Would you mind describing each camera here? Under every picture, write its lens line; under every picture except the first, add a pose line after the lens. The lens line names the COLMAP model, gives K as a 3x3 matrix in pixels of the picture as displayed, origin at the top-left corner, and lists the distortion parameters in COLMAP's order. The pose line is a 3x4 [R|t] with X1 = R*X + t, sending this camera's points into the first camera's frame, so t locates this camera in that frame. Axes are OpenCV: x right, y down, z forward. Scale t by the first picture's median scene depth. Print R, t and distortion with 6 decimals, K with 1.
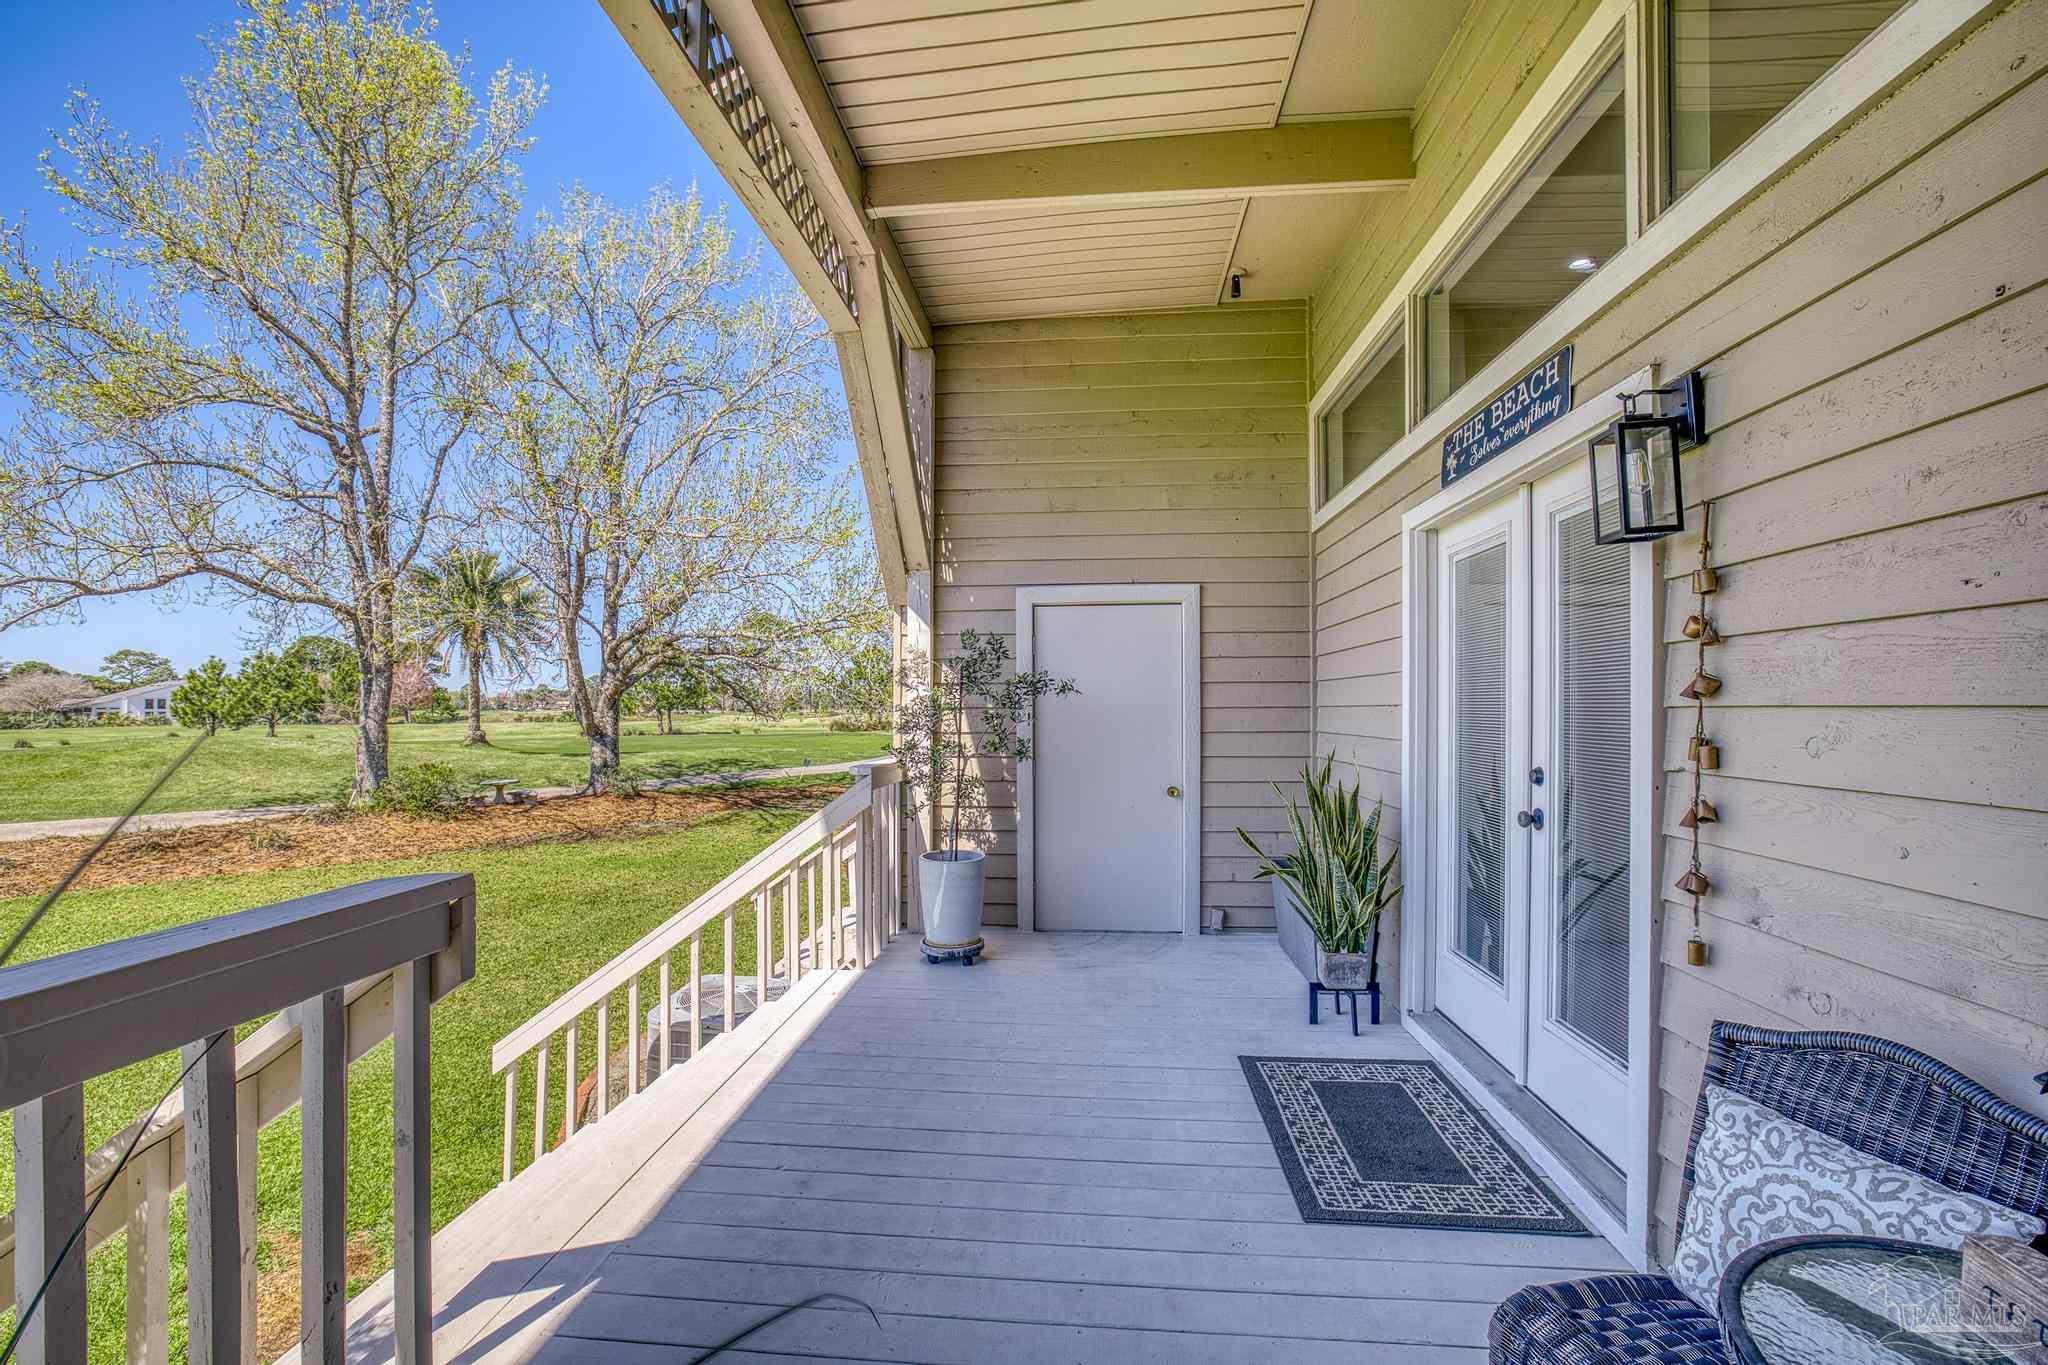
lens RADIAL K [[883.1, 0, 1011.5], [0, 883.1, 695.7], [0, 0, 1]] dist [-0.030819, 0.000007]
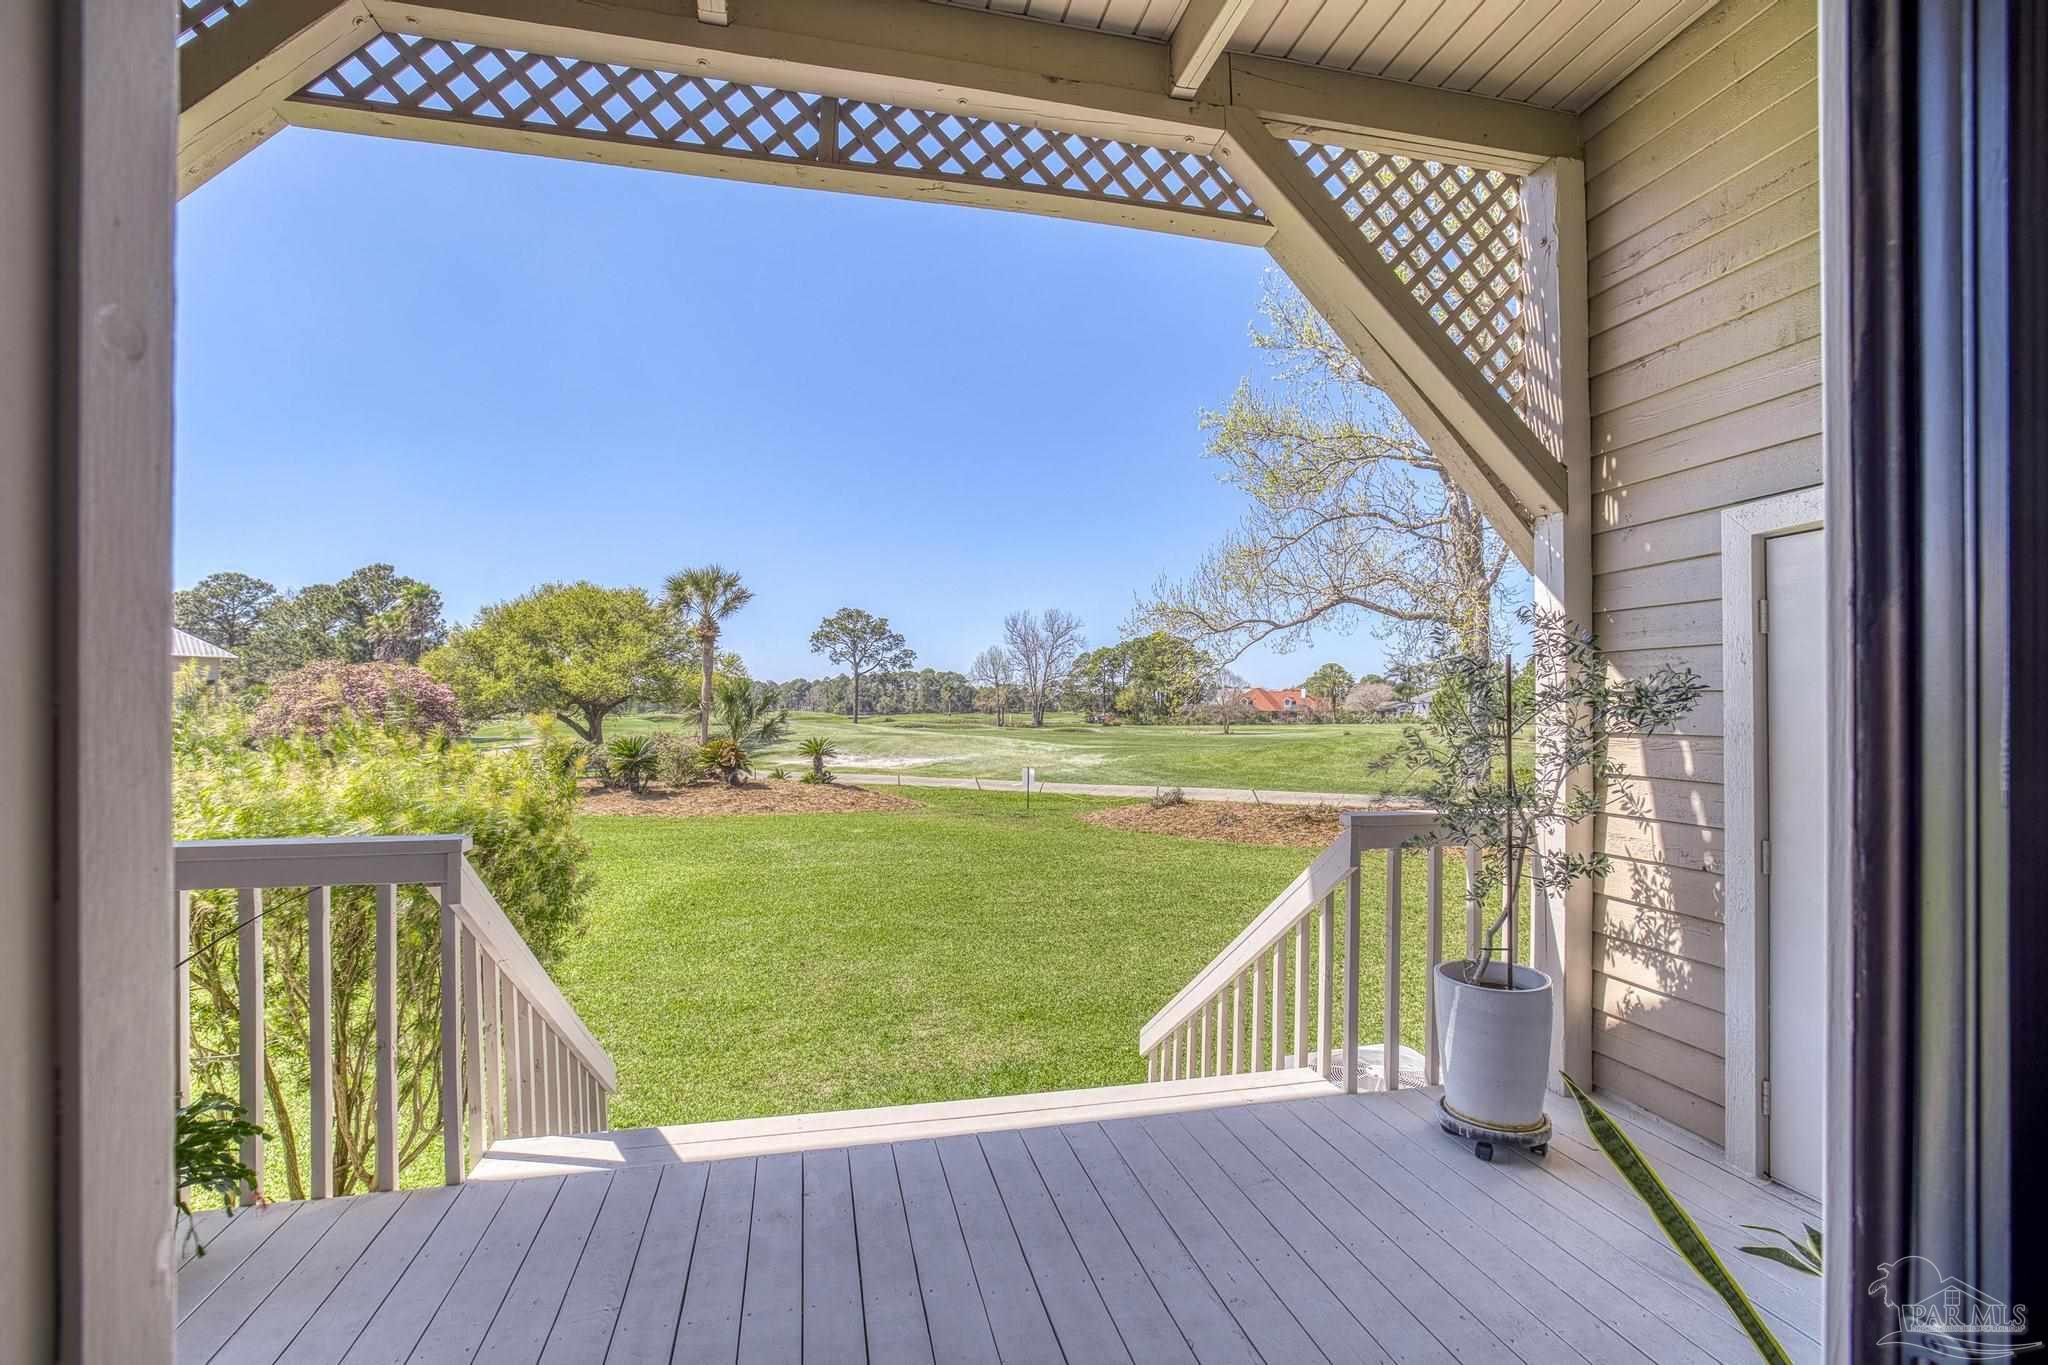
lens RADIAL K [[883.1, 0, 1011.5], [0, 883.1, 695.7], [0, 0, 1]] dist [-0.030819, 0.000007]
pose [[0.309437, -0.010511, -0.950862, 0.361508], [0.009716, 0.999922, -0.007892, -0.011235], [0.950870, -0.006796, 0.309515, 0.429765]]
